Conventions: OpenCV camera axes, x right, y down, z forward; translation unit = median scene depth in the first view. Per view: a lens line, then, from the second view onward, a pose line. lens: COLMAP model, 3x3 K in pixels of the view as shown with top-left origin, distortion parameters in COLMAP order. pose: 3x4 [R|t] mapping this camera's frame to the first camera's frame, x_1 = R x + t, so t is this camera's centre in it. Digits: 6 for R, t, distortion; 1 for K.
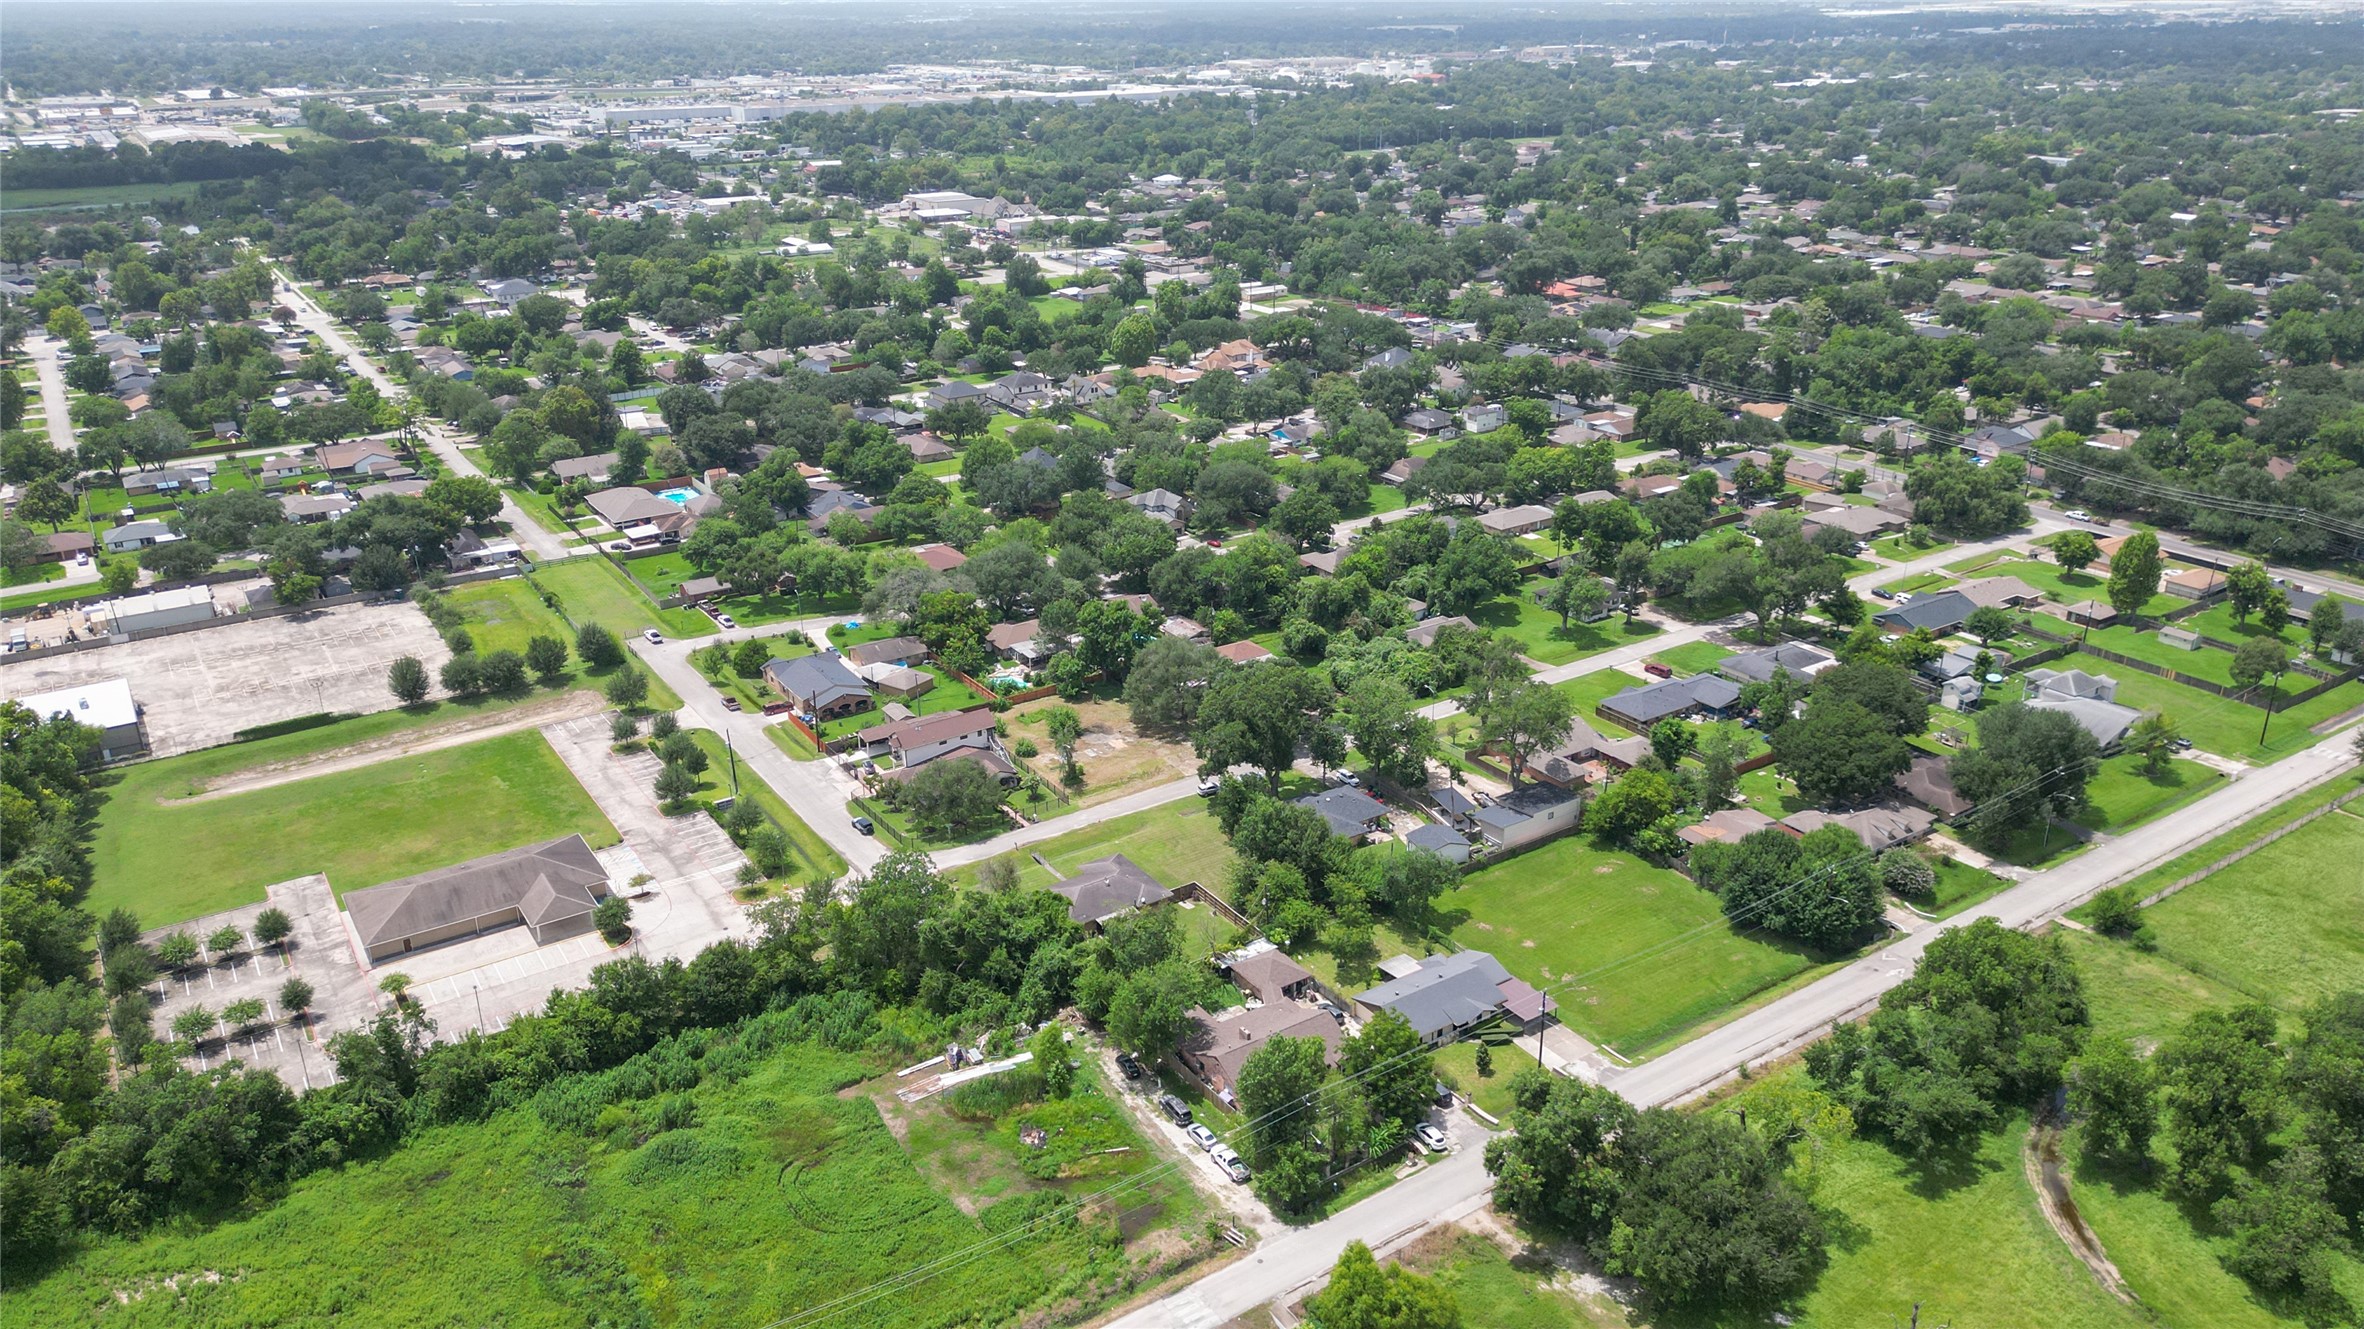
lens RADIAL K [[1656.9, 0, 1179.2], [0, 1656.9, 660.3], [0, 0, 1]] dist [0.055482, -0.052344]
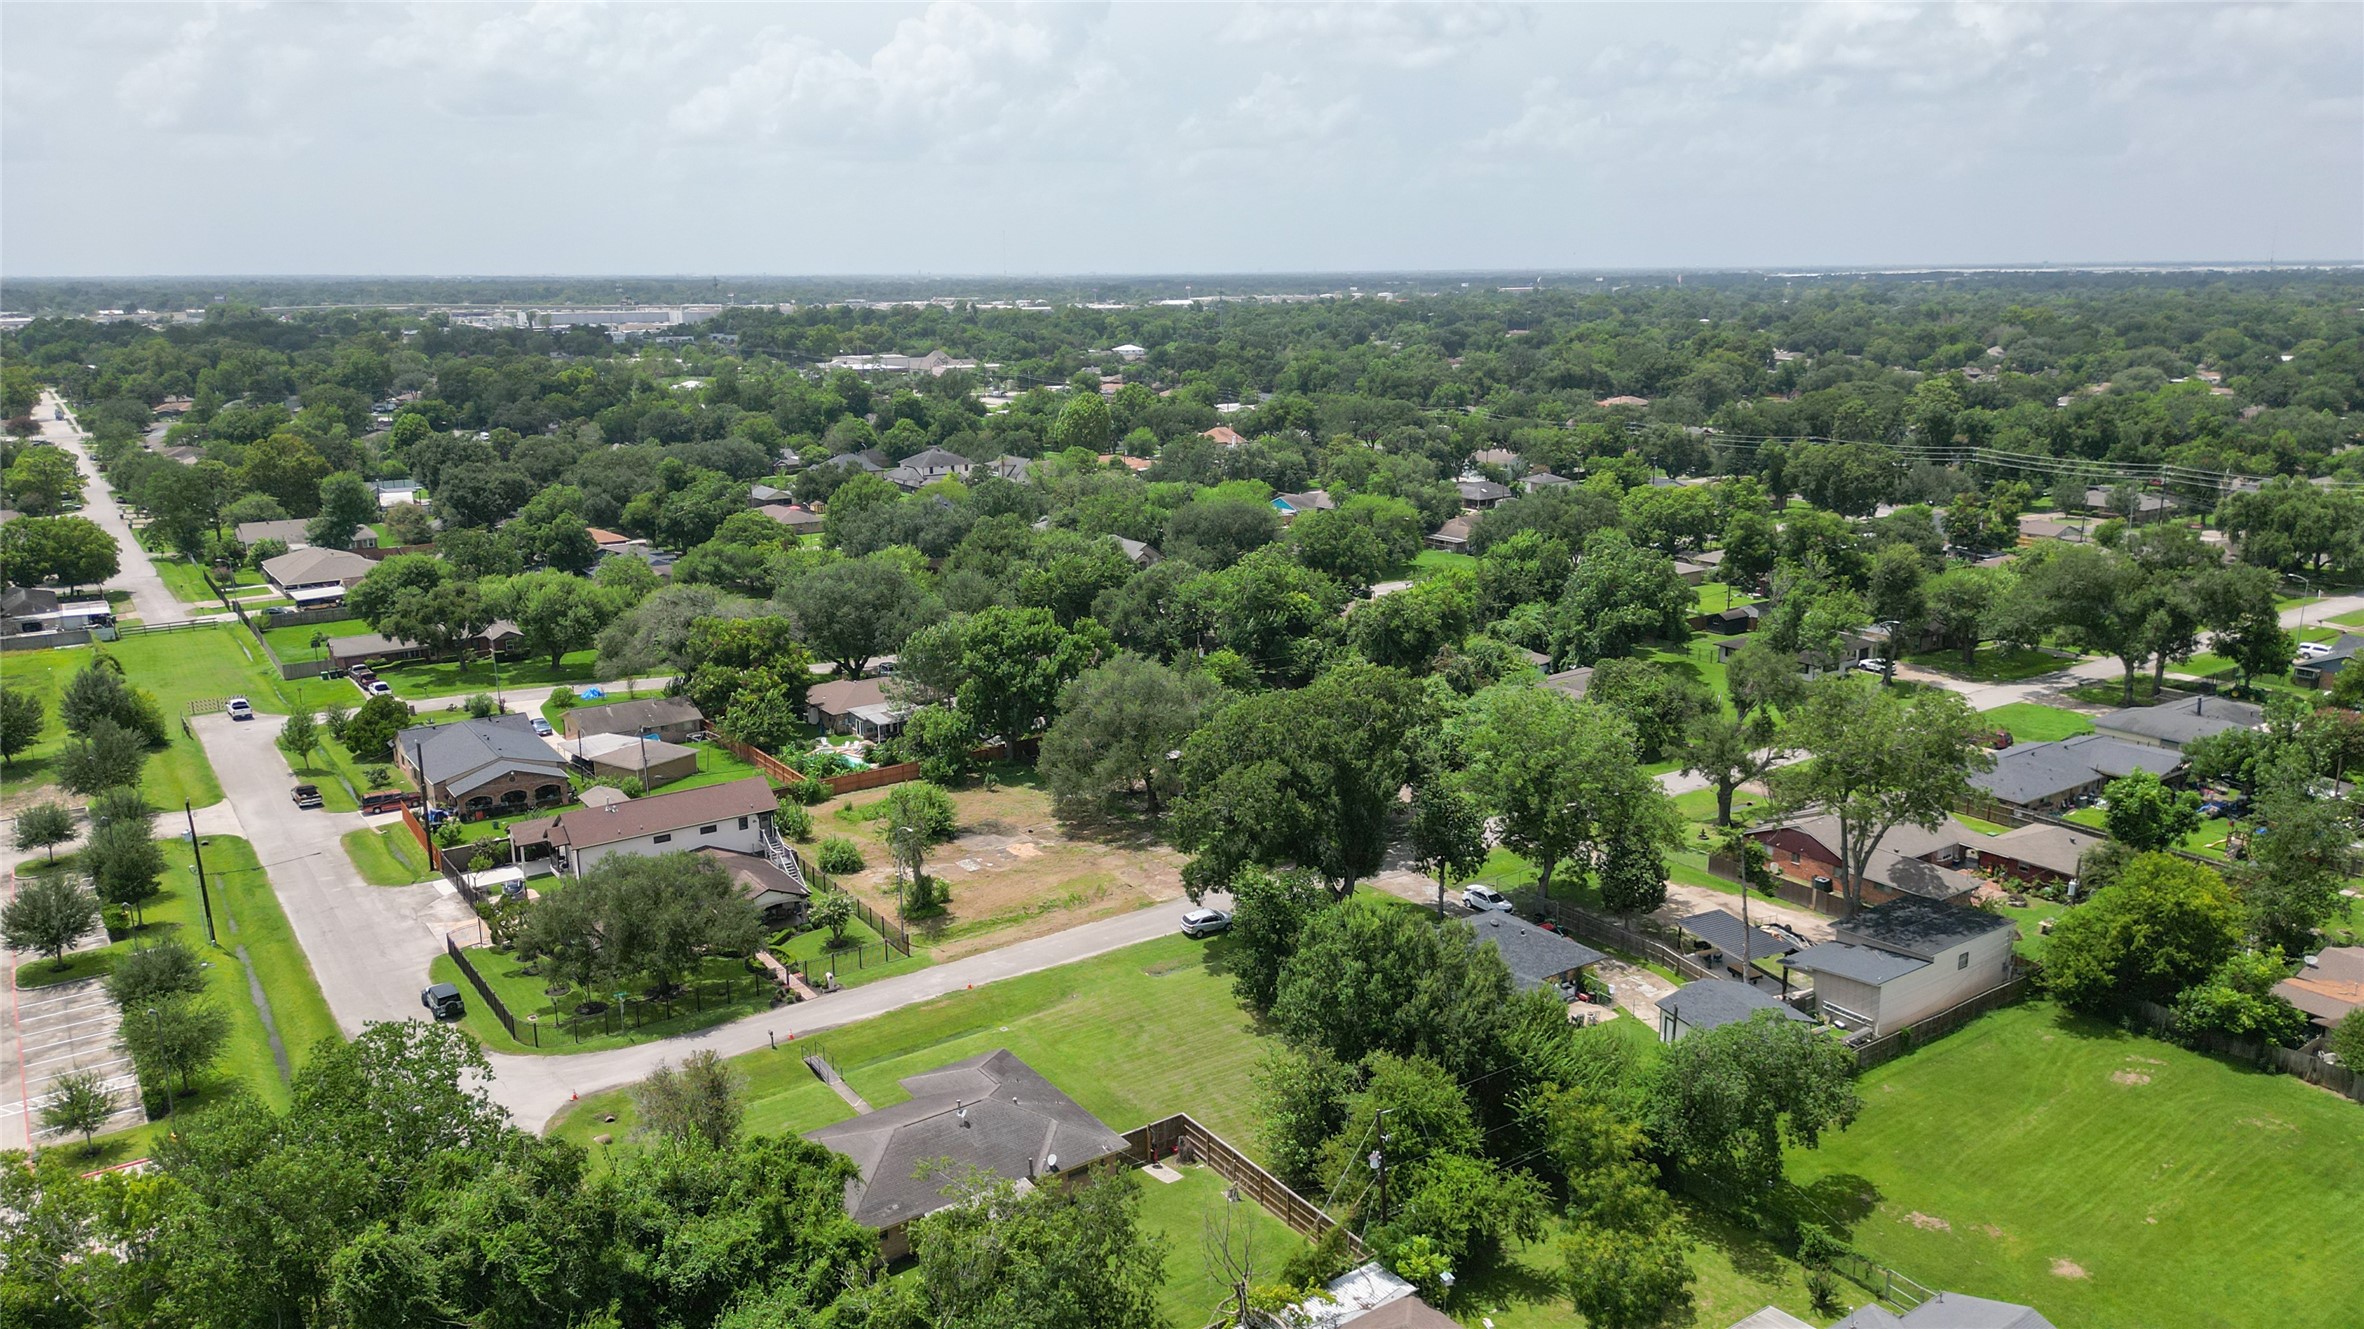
lens RADIAL K [[1656.9, 0, 1188.7], [0, 1656.9, 652.7], [0, 0, 1]] dist [0.055482, -0.052344]
pose [[0.999619, -0.003864, 0.027337, 0.000117], [0.008150, 0.987333, -0.158455, 0.075873], [-0.026378, 0.158617, 0.986988, 0.507118]]
